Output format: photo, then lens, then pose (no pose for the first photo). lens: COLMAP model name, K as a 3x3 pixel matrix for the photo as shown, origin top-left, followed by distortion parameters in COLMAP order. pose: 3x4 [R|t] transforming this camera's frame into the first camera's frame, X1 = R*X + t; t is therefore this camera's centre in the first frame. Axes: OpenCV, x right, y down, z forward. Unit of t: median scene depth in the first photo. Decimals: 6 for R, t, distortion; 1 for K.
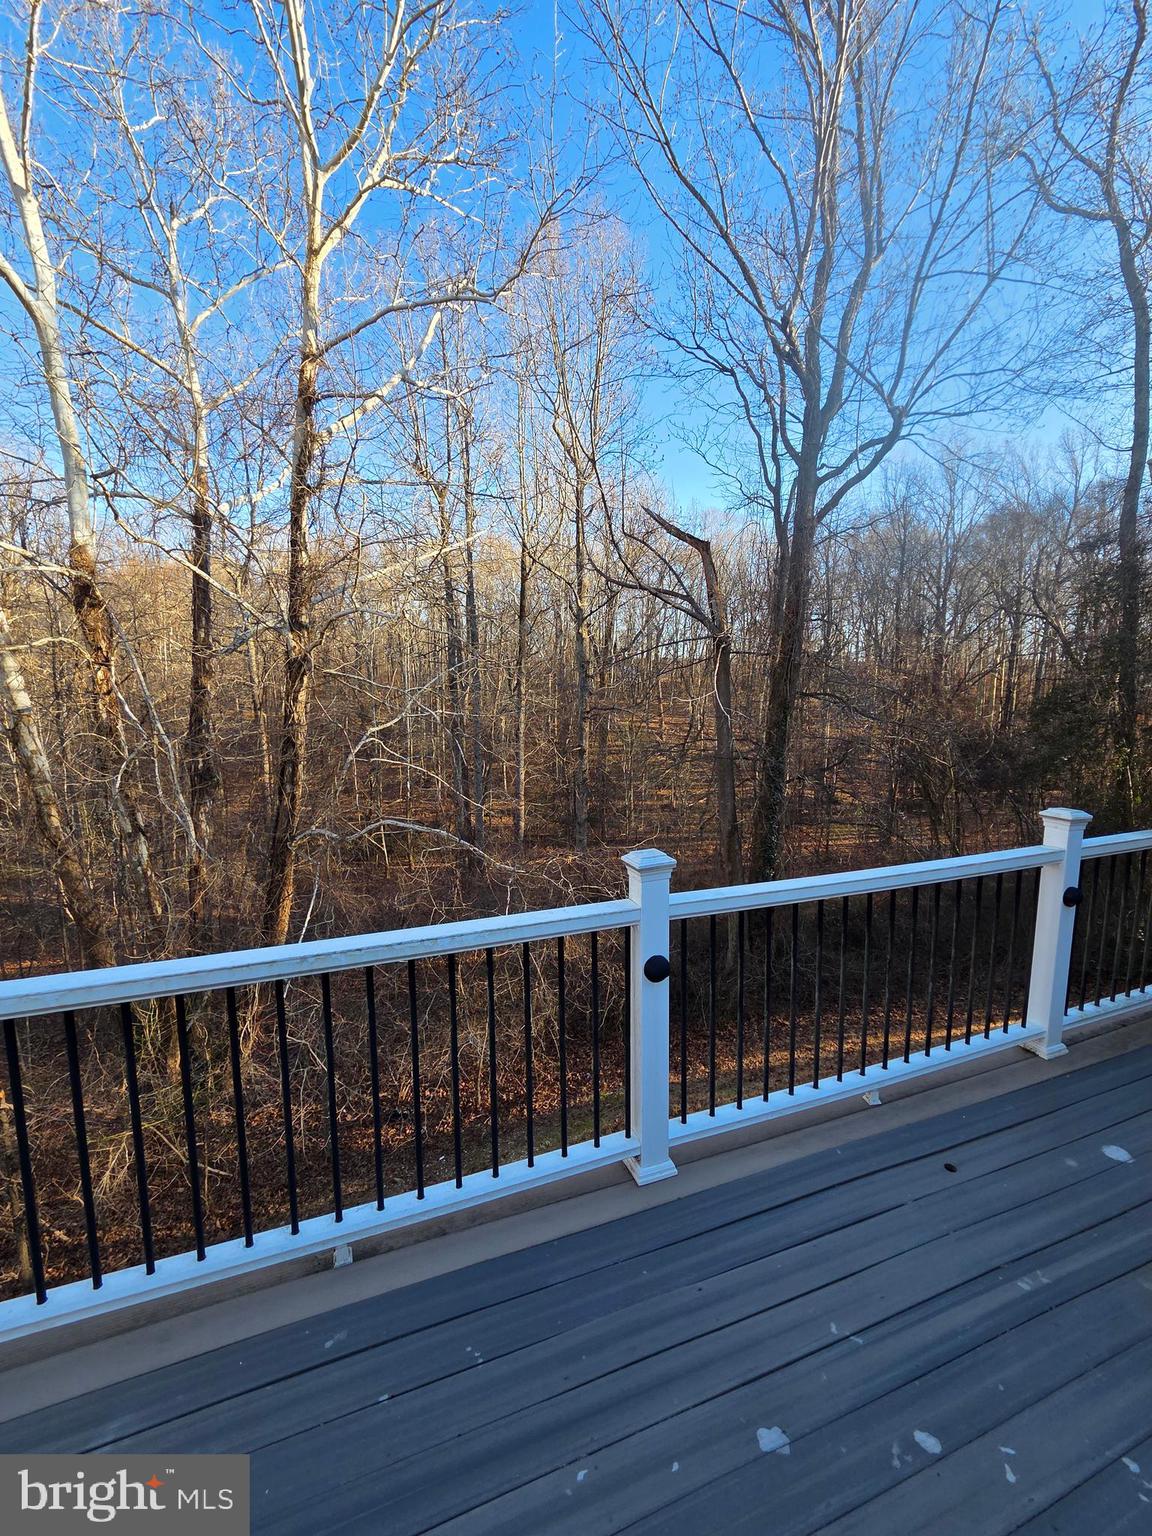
lens RADIAL K [[633.9, 0, 581.9], [0, 633.9, 772.3], [0, 0, 1]] dist [-0.000335, 0.000194]
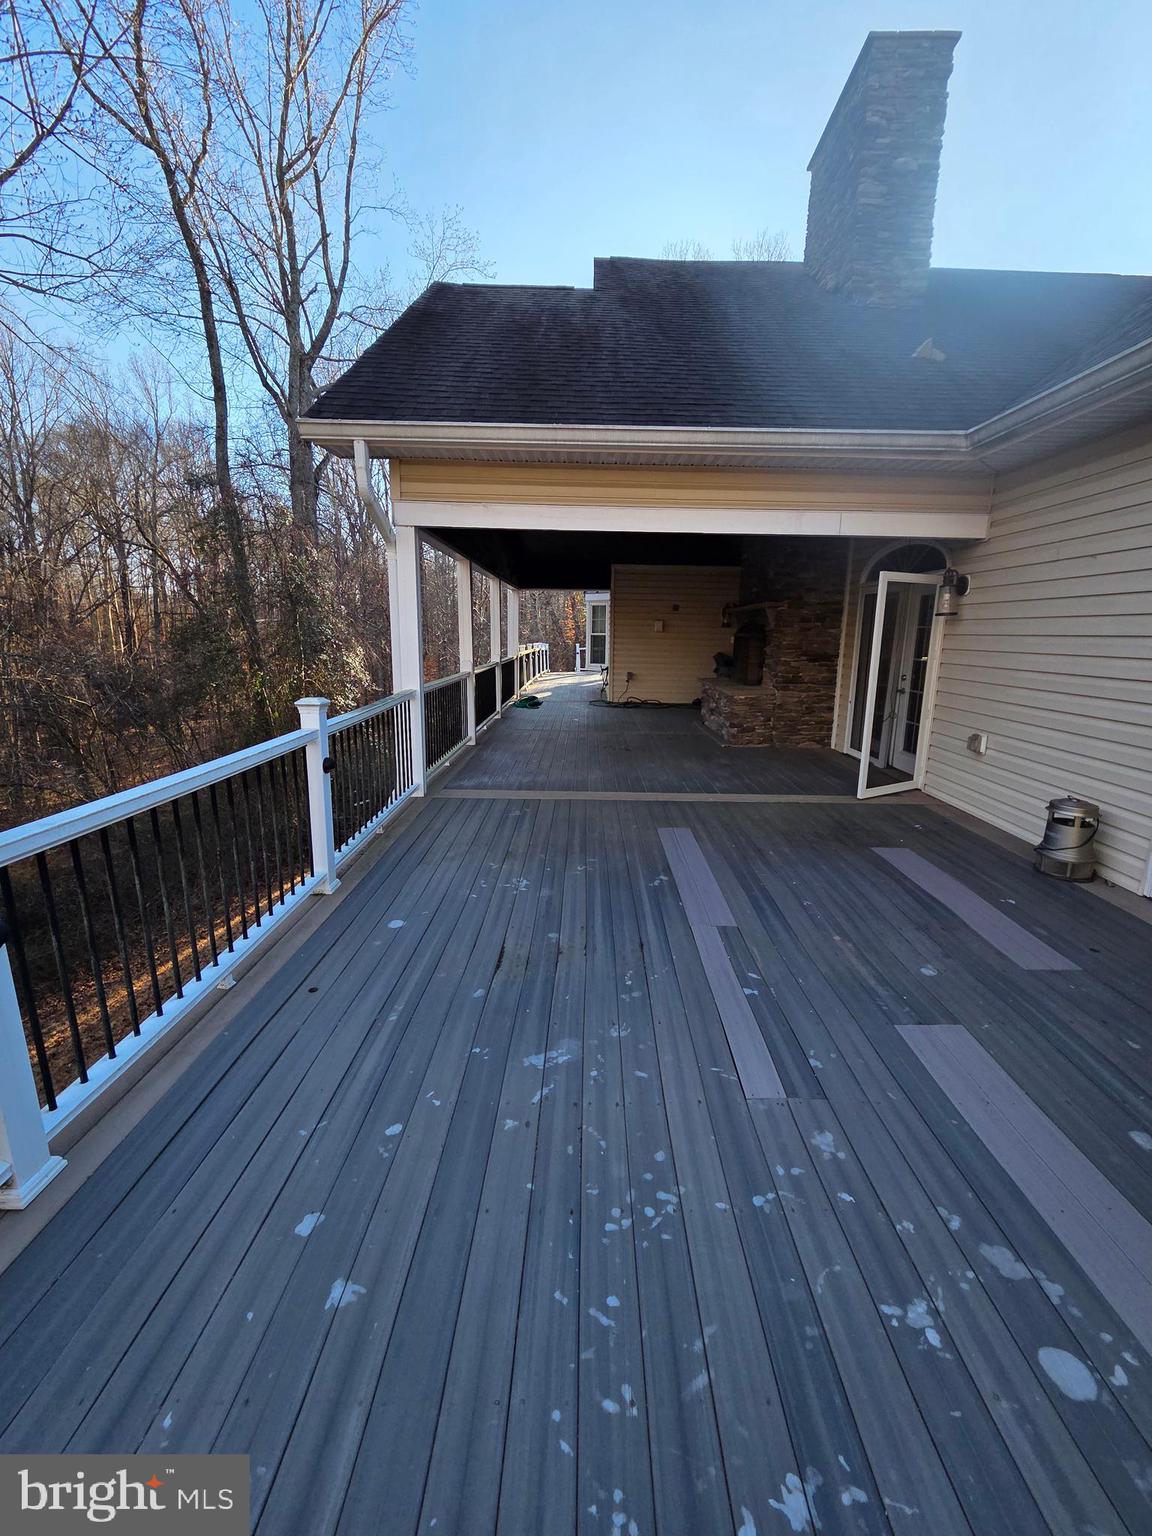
lens RADIAL K [[633.9, 0, 583.1], [0, 633.9, 770.7], [0, 0, 1]] dist [-0.000335, 0.000194]
pose [[0.364667, -0.193594, 0.910791, -0.206430], [0.102352, 0.980554, 0.167442, 0.042539], [-0.925496, 0.032161, 0.377391, 0.029502]]
